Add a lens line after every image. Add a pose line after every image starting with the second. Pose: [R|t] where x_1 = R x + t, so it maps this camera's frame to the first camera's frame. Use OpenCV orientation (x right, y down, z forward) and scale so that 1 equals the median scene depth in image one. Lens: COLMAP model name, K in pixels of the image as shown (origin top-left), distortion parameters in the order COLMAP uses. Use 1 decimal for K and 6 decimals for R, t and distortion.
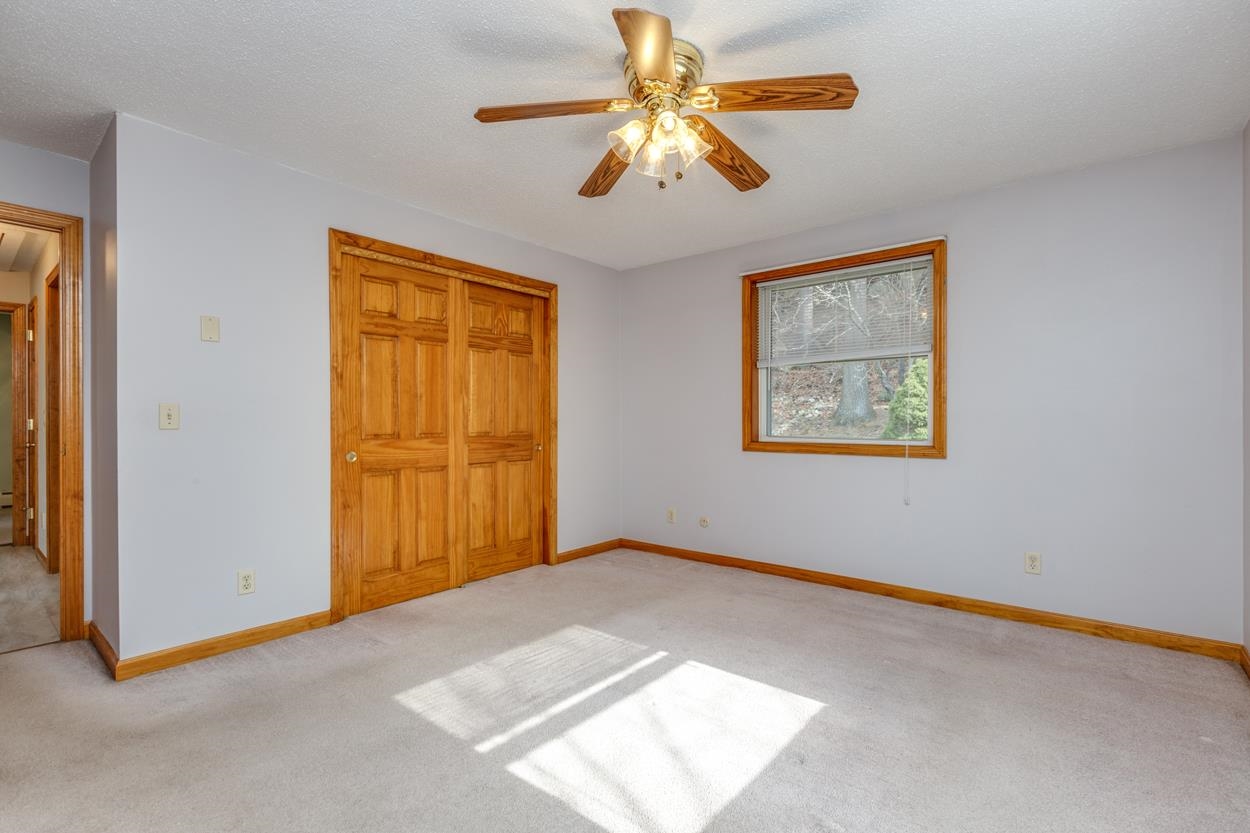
lens RADIAL K [[563.1, 0, 625.9], [0, 563.1, 421.2], [0, 0, 1]] dist [-0.002513, -0.000143]
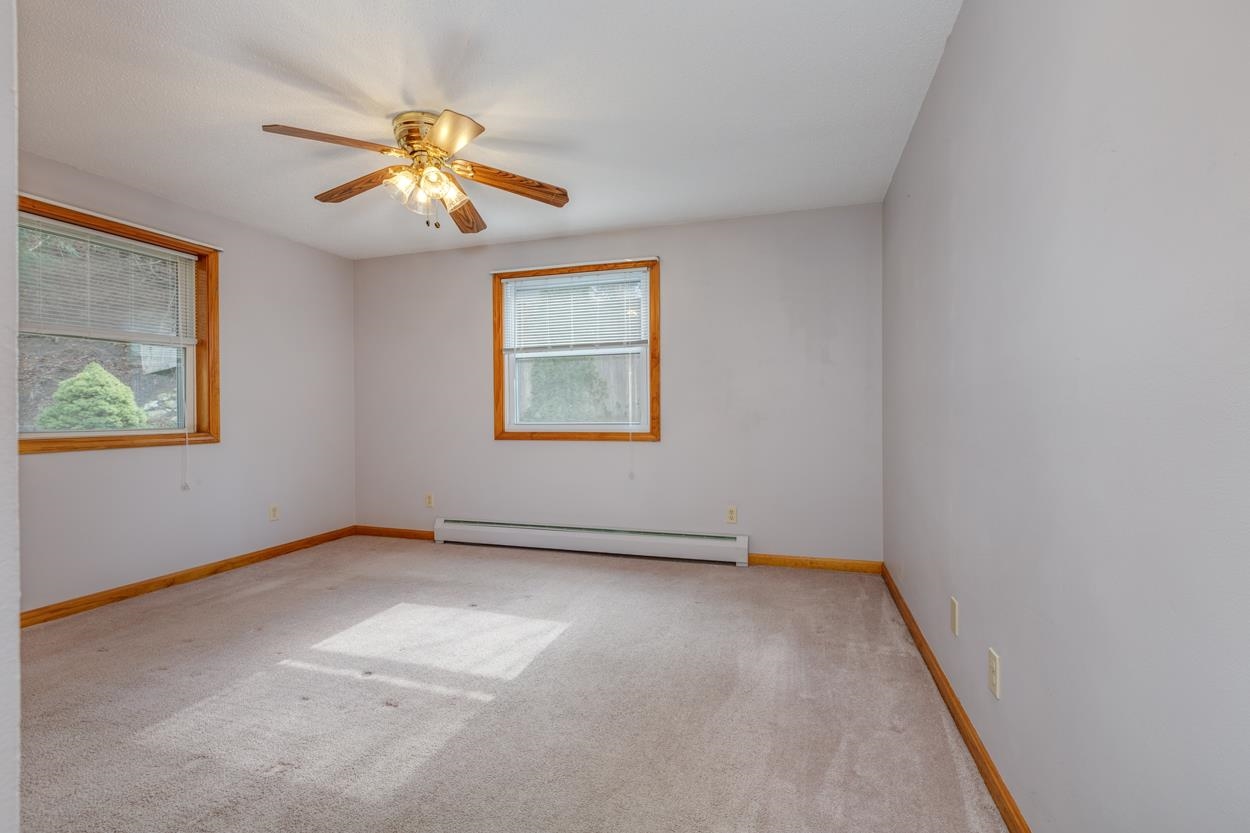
lens RADIAL K [[559.7, 0, 627.7], [0, 559.7, 409.8], [0, 0, 1]] dist [-0.000600, -0.000099]
pose [[-0.378909, -0.001804, 0.925432, -1.066999], [0.004781, 0.999981, 0.003907, -0.000078], [-0.925422, 0.005905, -0.378893, 0.887249]]
